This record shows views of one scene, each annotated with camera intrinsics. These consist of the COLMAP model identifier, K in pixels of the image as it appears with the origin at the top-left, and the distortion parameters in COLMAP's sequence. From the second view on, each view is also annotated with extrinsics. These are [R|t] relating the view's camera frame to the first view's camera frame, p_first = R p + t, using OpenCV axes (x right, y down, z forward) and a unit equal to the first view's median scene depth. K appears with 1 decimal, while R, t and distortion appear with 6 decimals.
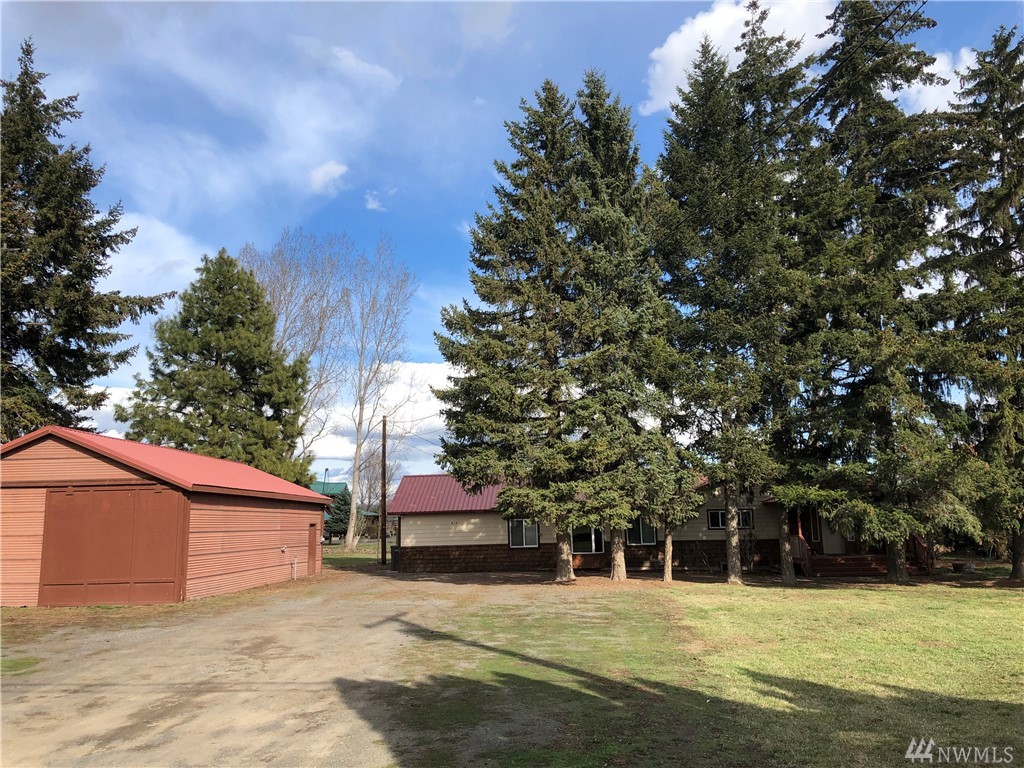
lens RADIAL K [[833.9, 0, 498.8], [0, 833.9, 382.6], [0, 0, 1]] dist [0.003957, -0.000512]
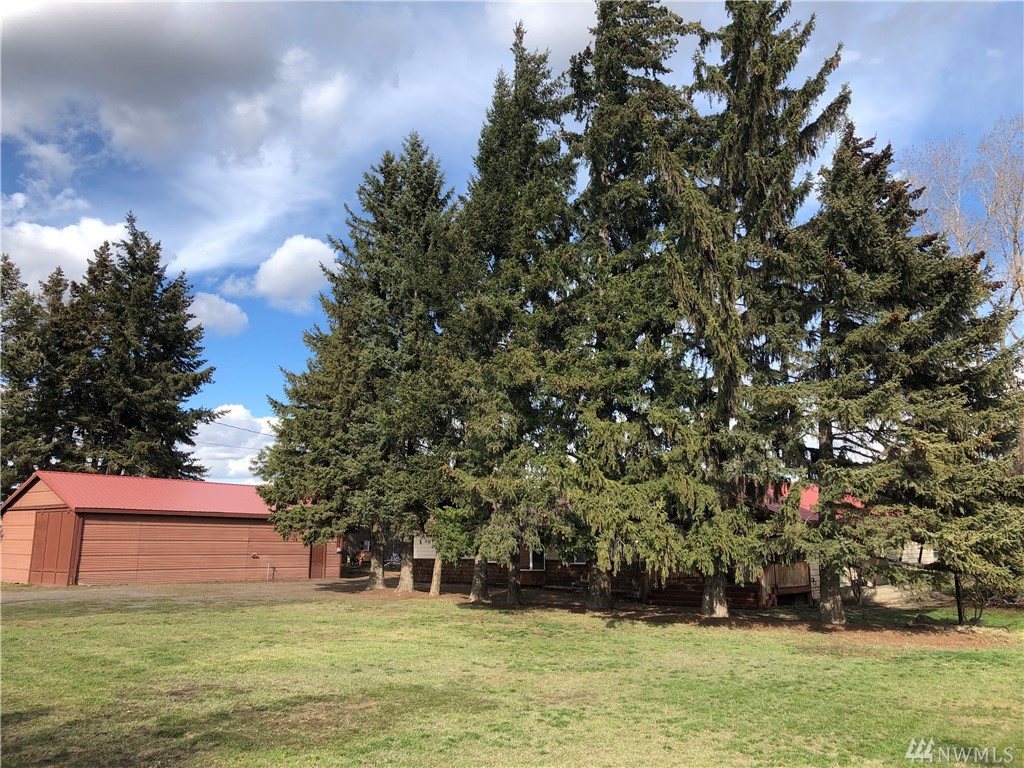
lens RADIAL K [[833.9, 0, 498.8], [0, 833.9, 382.6], [0, 0, 1]] dist [0.003957, -0.000512]
pose [[0.799123, -0.091668, -0.594137, 0.836940], [0.081037, 0.995711, -0.044629, 0.019218], [0.595680, -0.012483, 0.803125, 0.177698]]
